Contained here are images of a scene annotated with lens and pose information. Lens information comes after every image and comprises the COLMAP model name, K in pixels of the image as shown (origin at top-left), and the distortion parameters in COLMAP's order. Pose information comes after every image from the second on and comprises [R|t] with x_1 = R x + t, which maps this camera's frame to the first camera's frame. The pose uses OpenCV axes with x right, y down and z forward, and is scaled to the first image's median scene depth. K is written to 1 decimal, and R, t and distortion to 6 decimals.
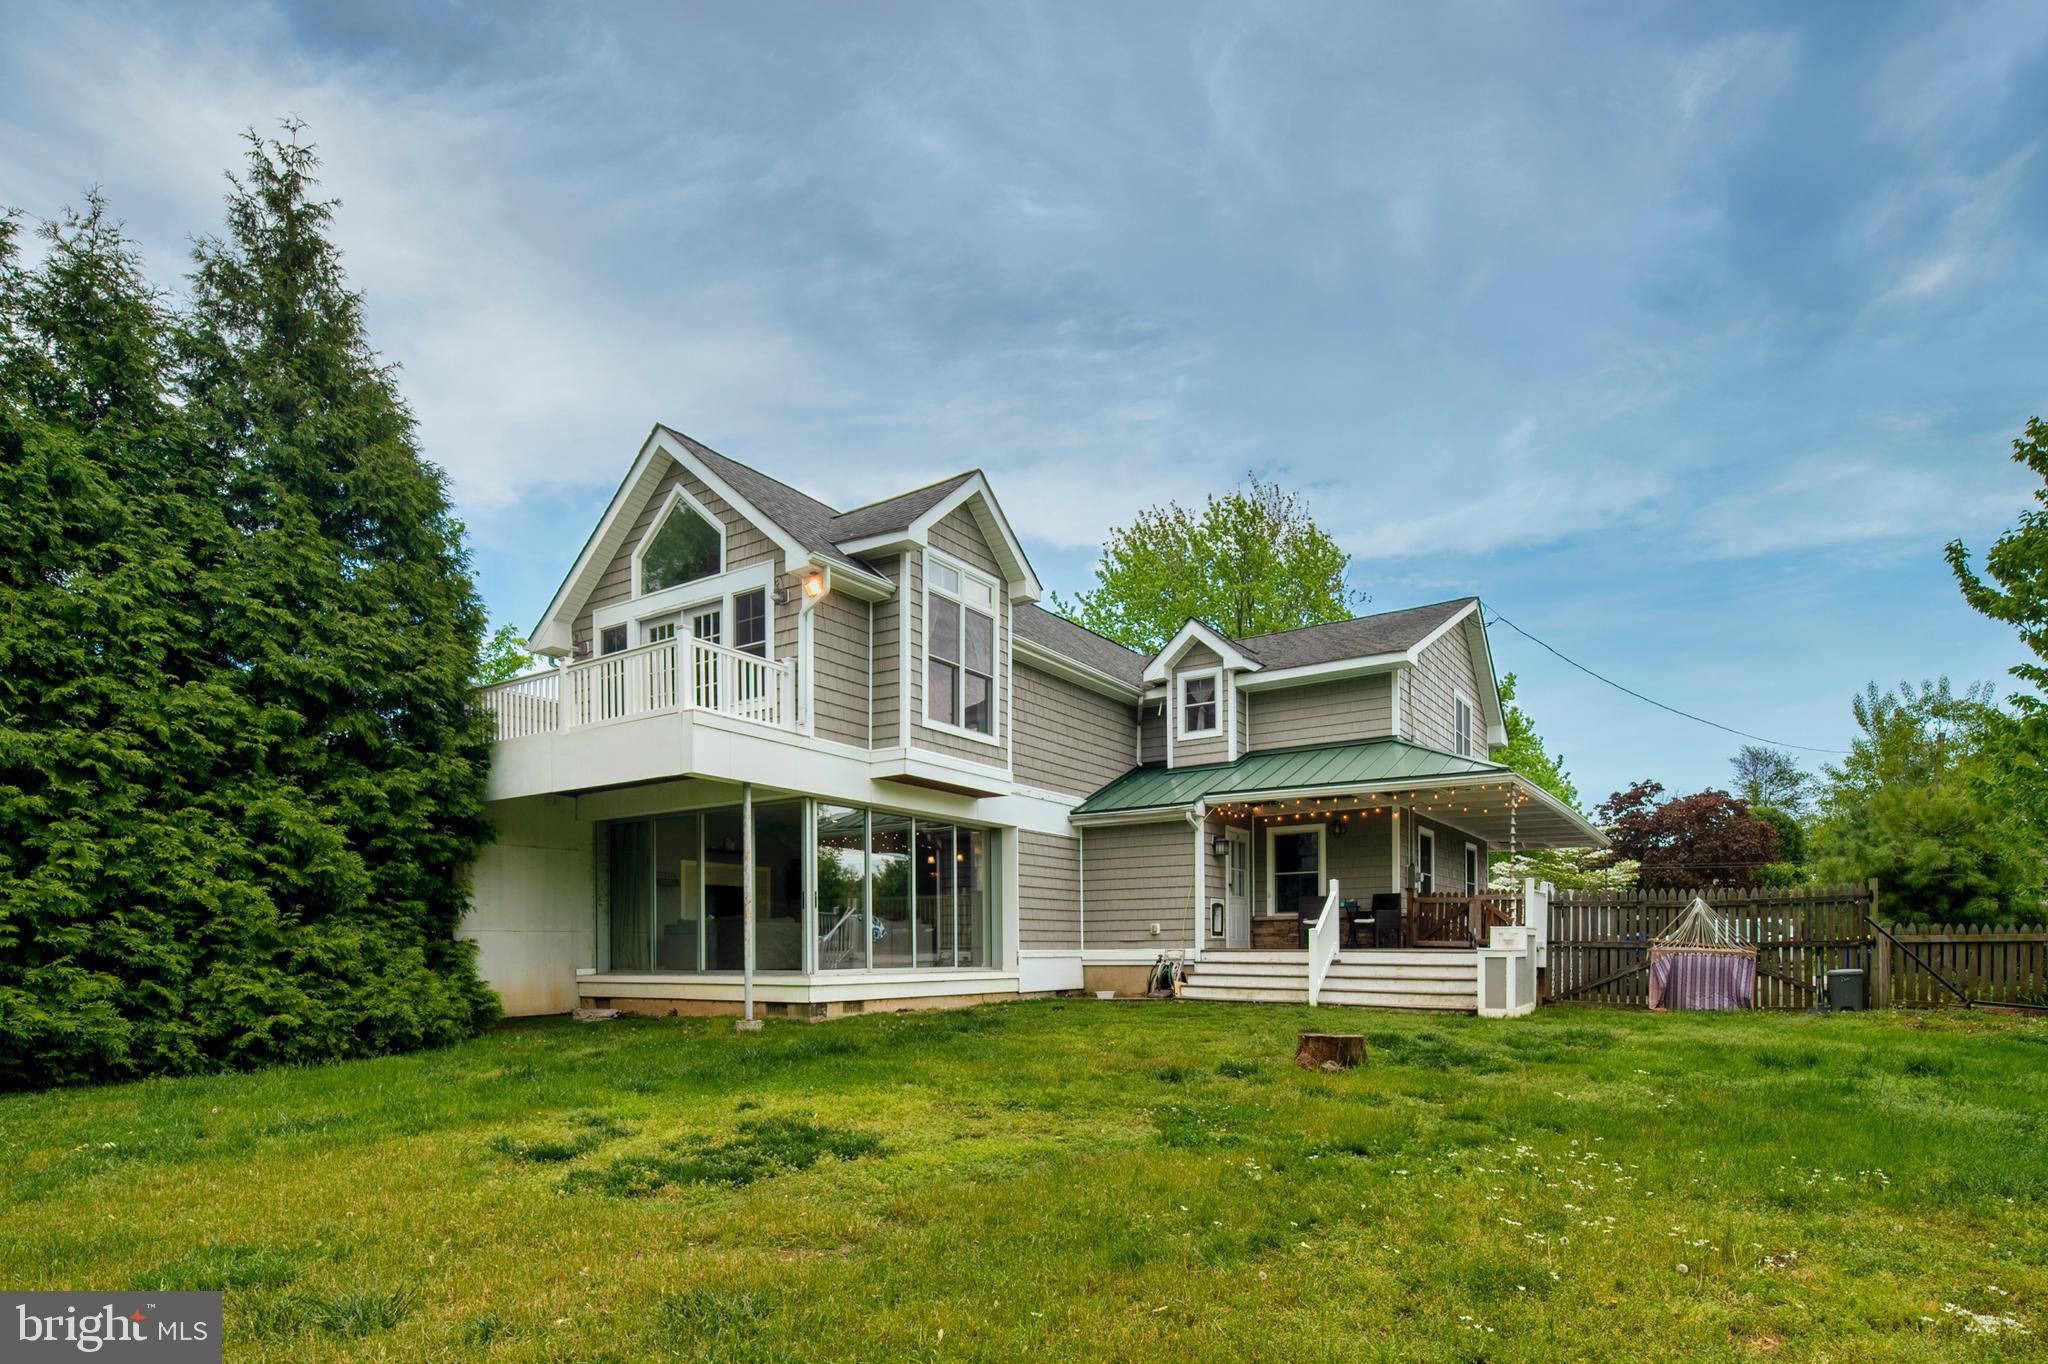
lens RADIAL K [[1105.7, 0, 1024.0], [0, 1105.7, 682.0], [0, 0, 1]] dist [0.000428, 0.000088]
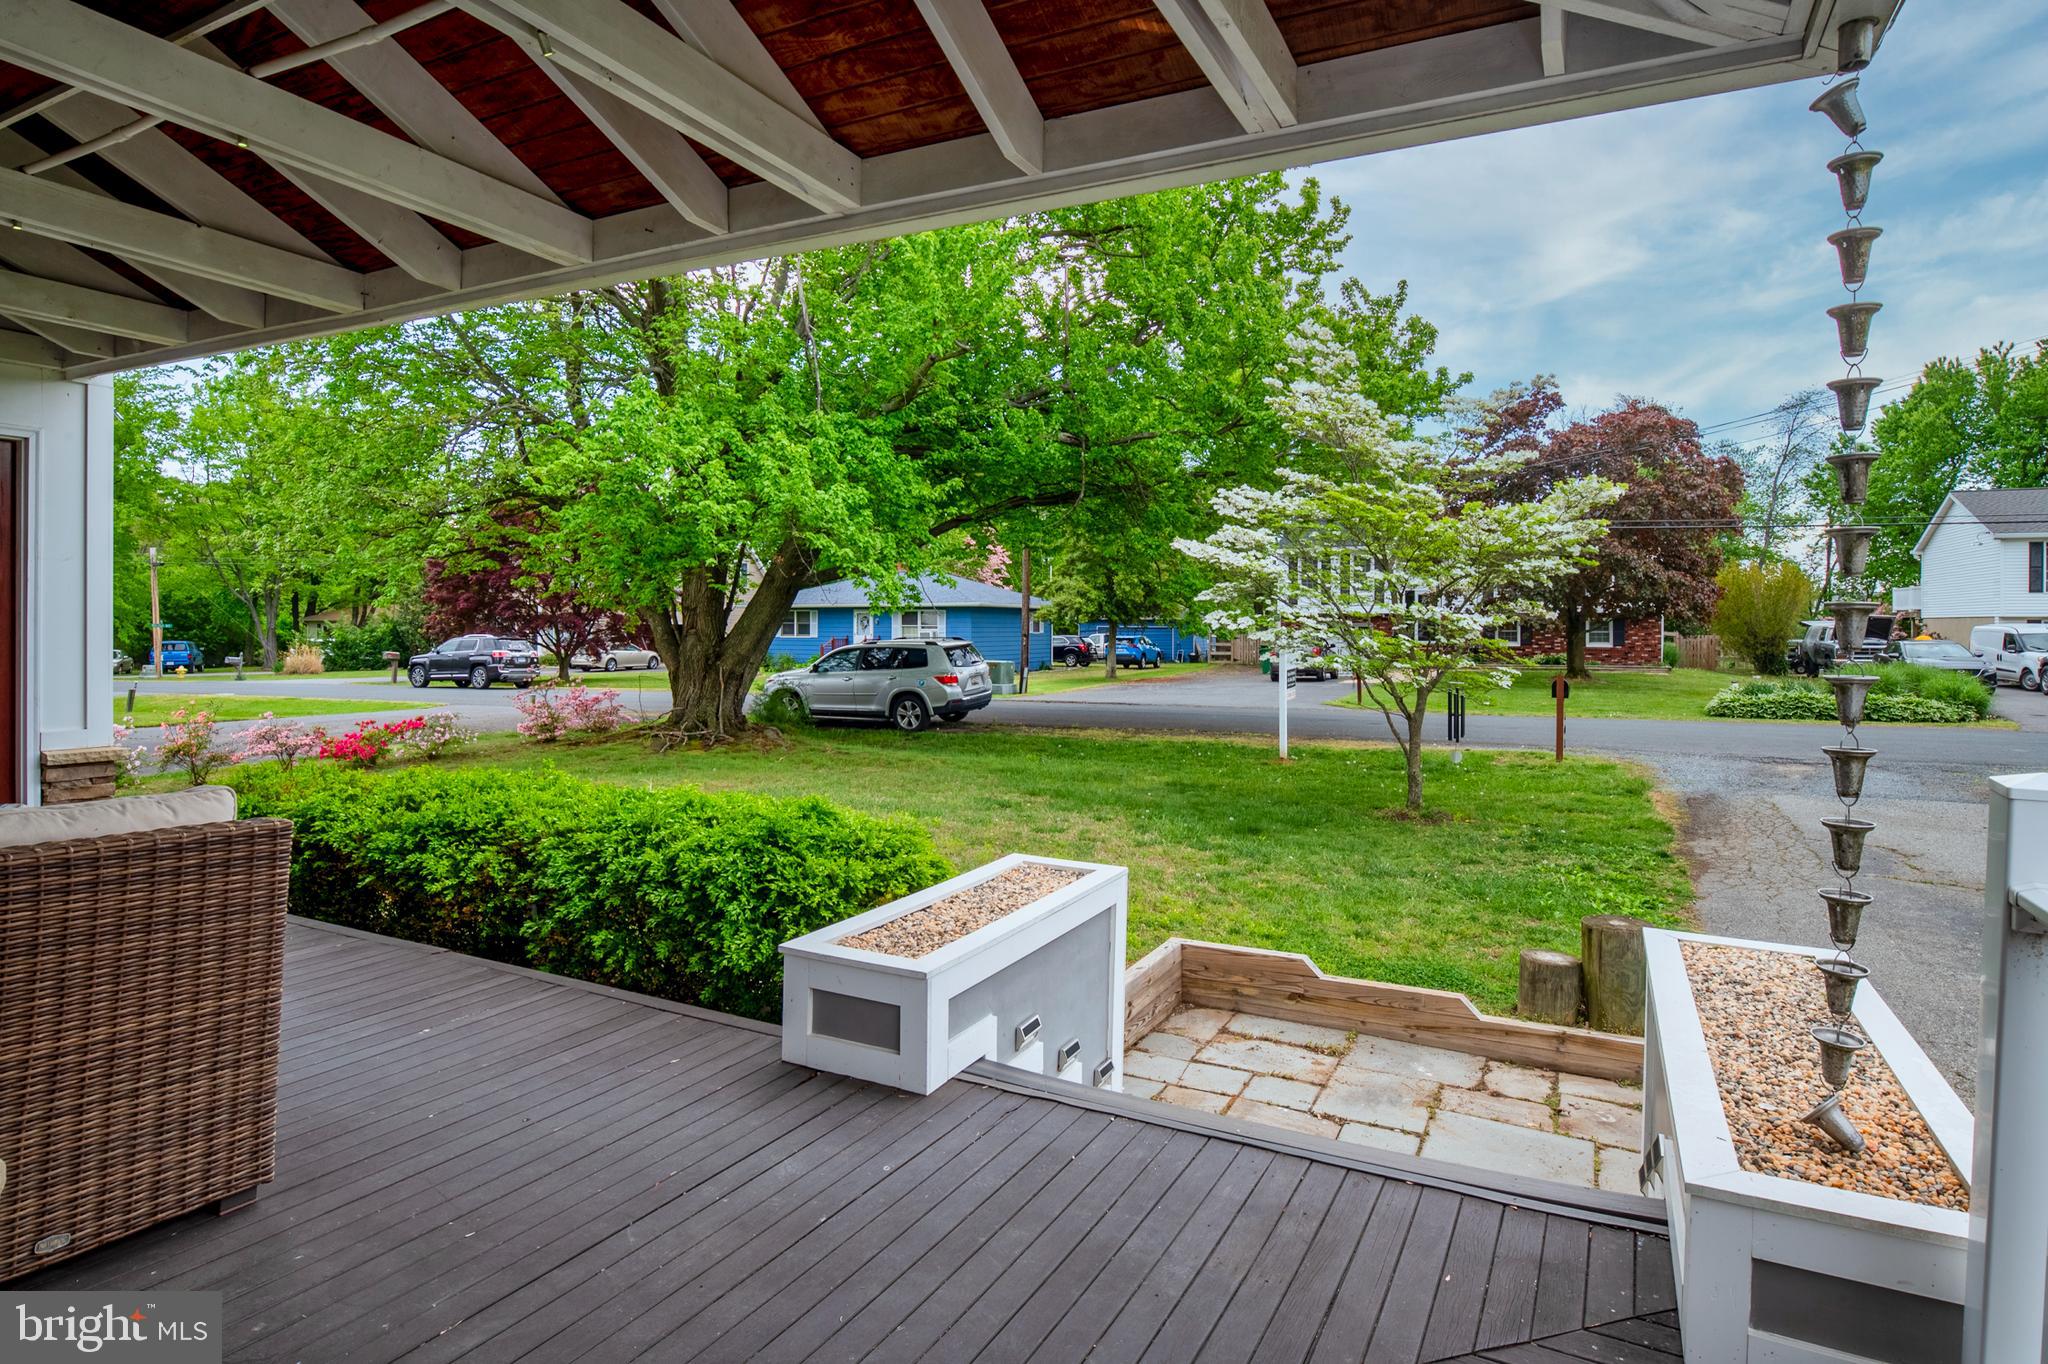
lens RADIAL K [[1105.7, 0, 1024.0], [0, 1105.7, 682.0], [0, 0, 1]] dist [0.000428, 0.000088]
pose [[0.983544, 0.016249, 0.179935, 0.304859], [-0.061547, 0.966509, 0.249142, 0.140715], [-0.169860, -0.256116, 0.951605, 0.663300]]
